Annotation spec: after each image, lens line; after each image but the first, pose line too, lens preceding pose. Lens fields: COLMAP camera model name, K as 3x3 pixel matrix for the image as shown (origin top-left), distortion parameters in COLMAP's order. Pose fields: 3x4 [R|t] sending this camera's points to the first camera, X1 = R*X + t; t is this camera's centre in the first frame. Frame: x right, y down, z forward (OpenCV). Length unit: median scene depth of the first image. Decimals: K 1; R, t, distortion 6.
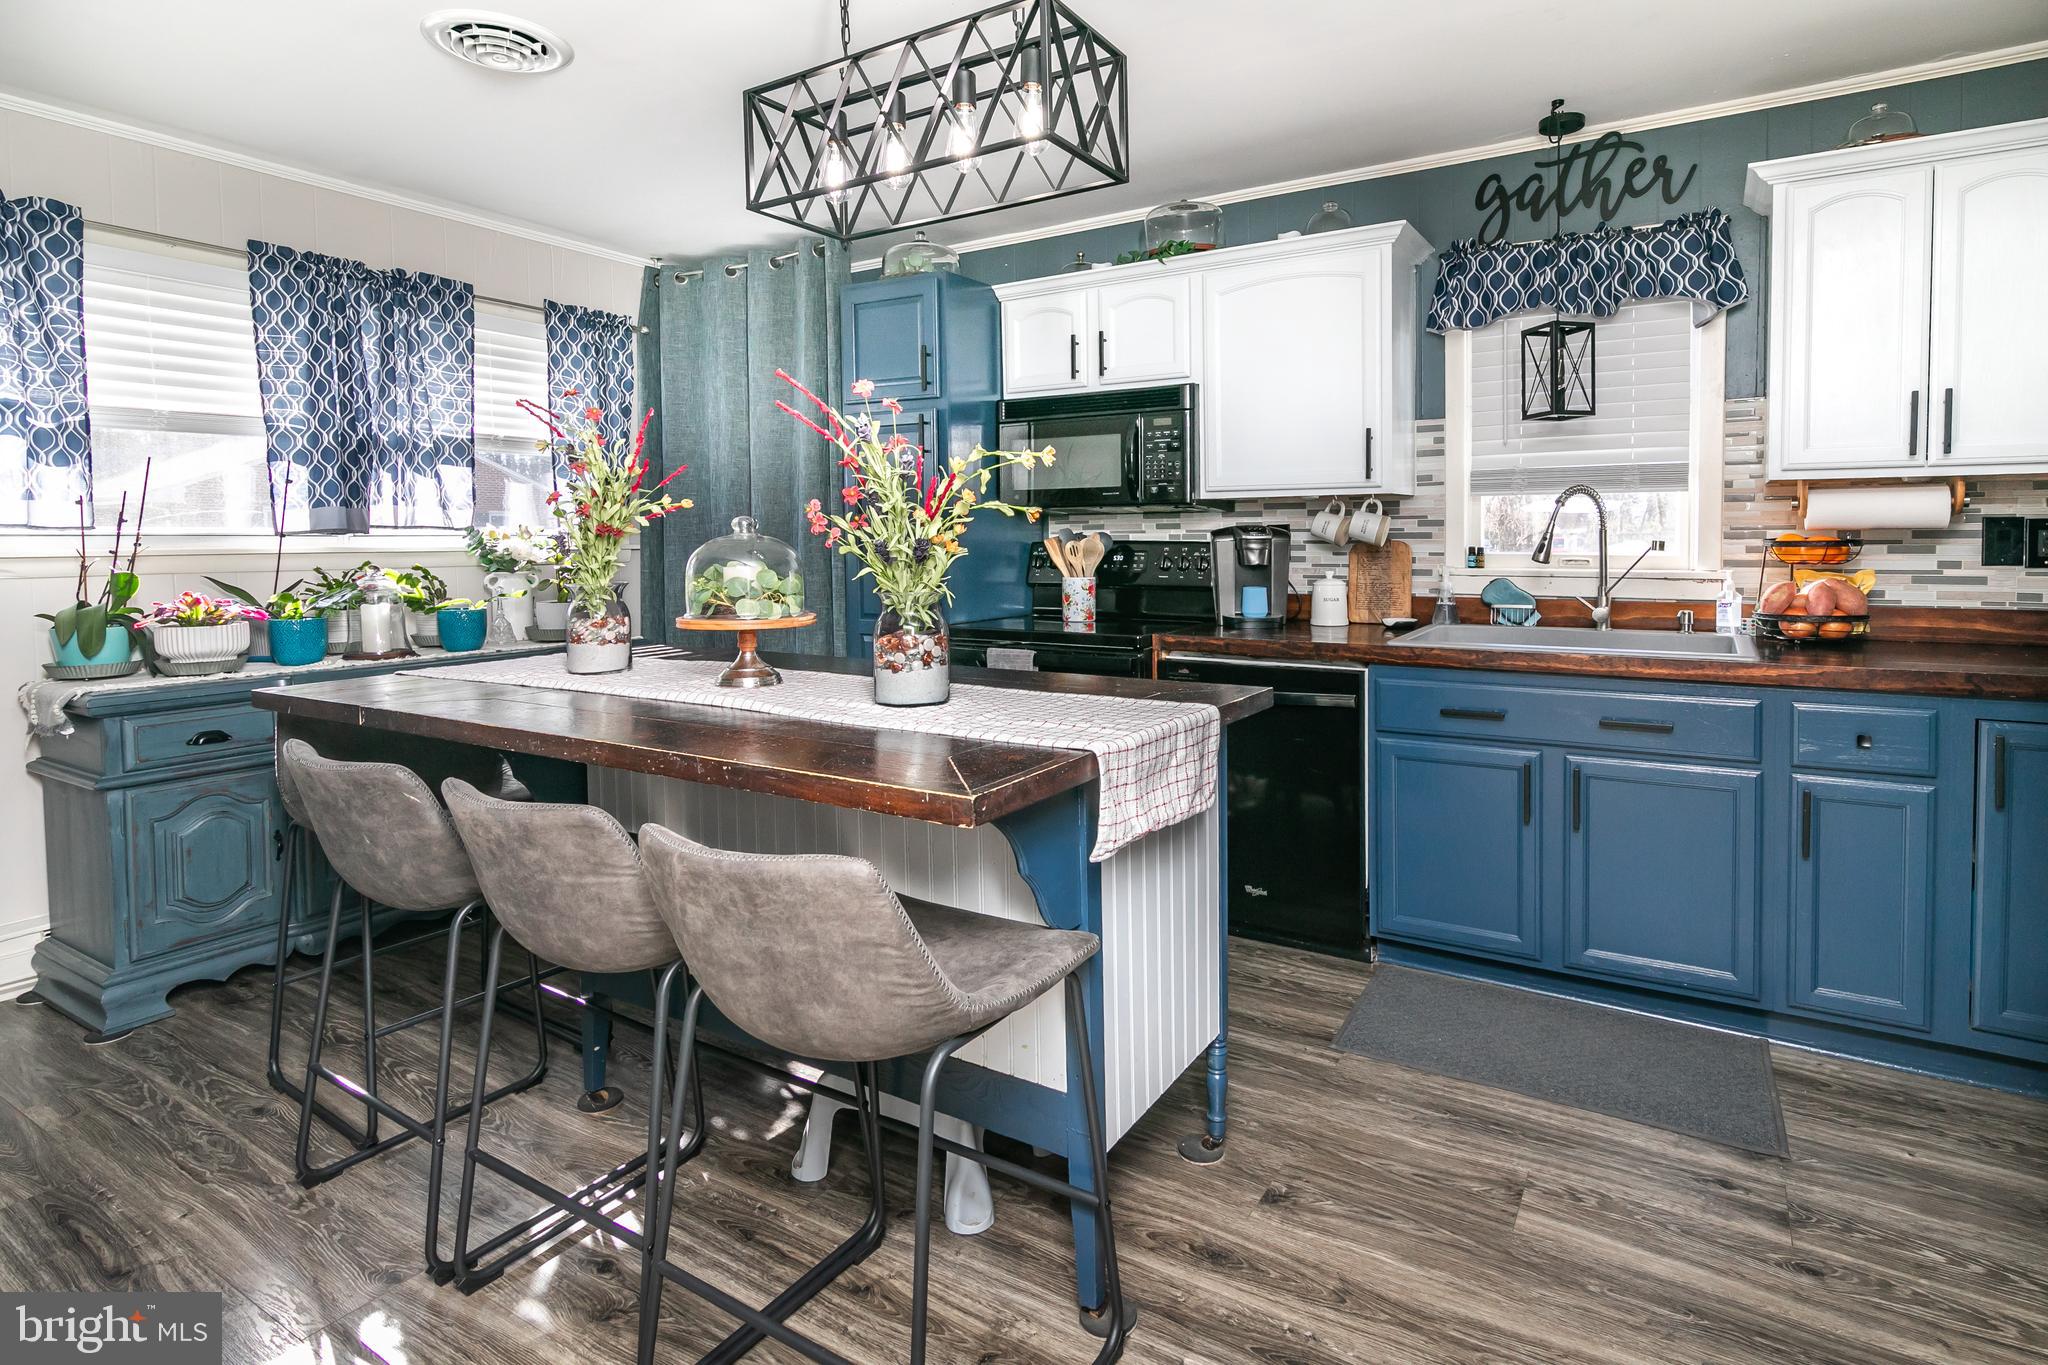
lens RADIAL K [[998.0, 0, 1052.5], [0, 998.0, 586.6], [0, 0, 1]] dist [-0.003133, -0.000372]
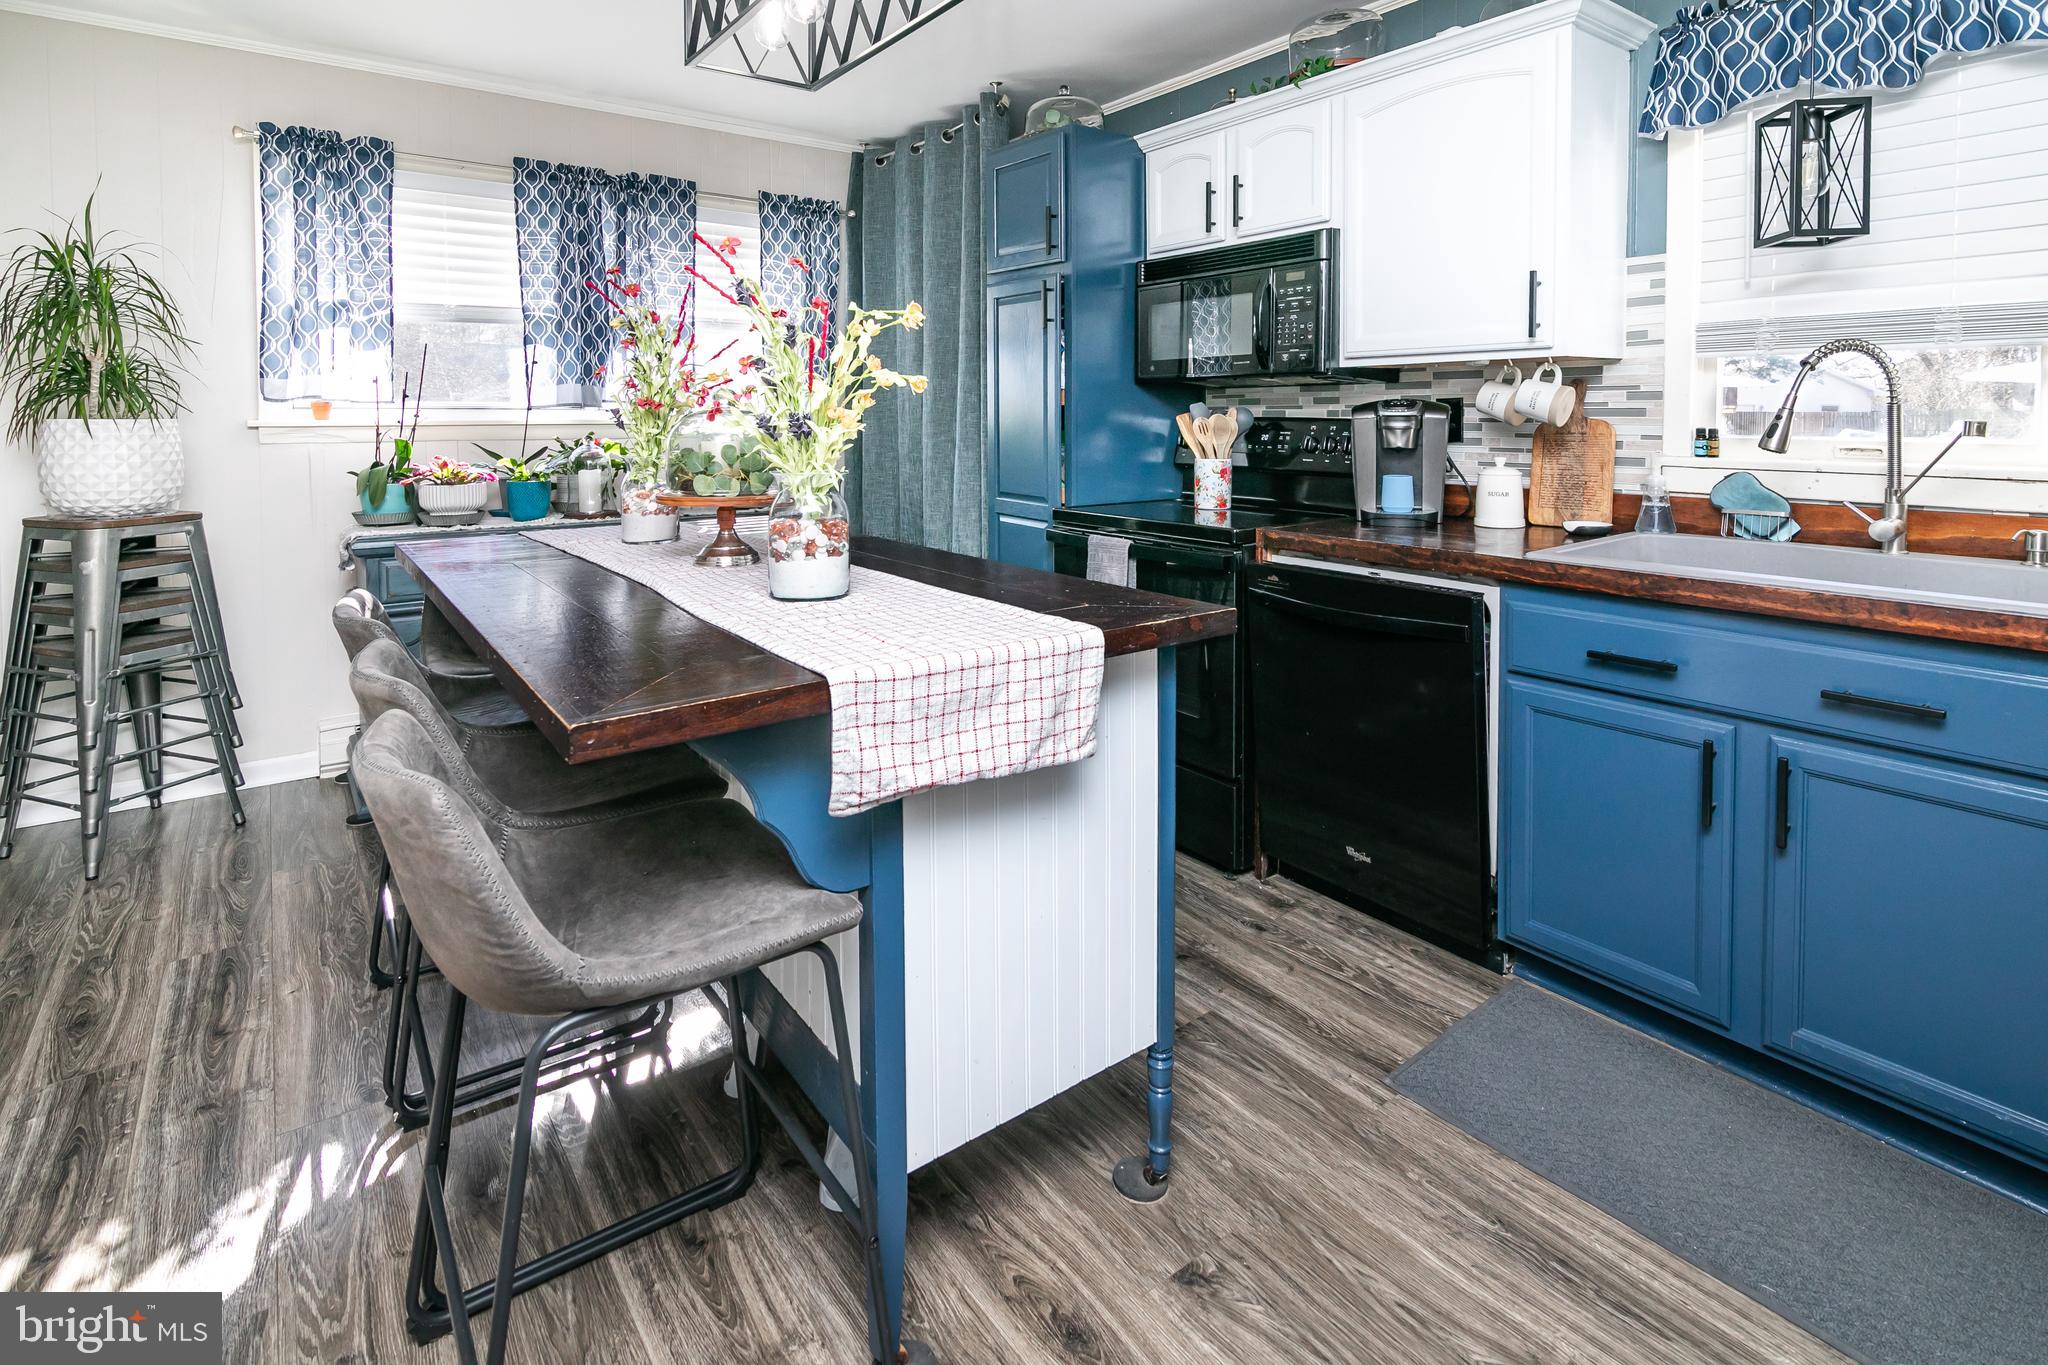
lens RADIAL K [[998.0, 0, 1021.4], [0, 998.0, 462.1], [0, 0, 1]] dist [-0.003133, -0.000372]
pose [[0.932498, 0.021468, -0.360536, 0.211718], [-0.021779, 0.999758, 0.003201, -0.006350], [0.360518, 0.004867, 0.932740, 0.138714]]
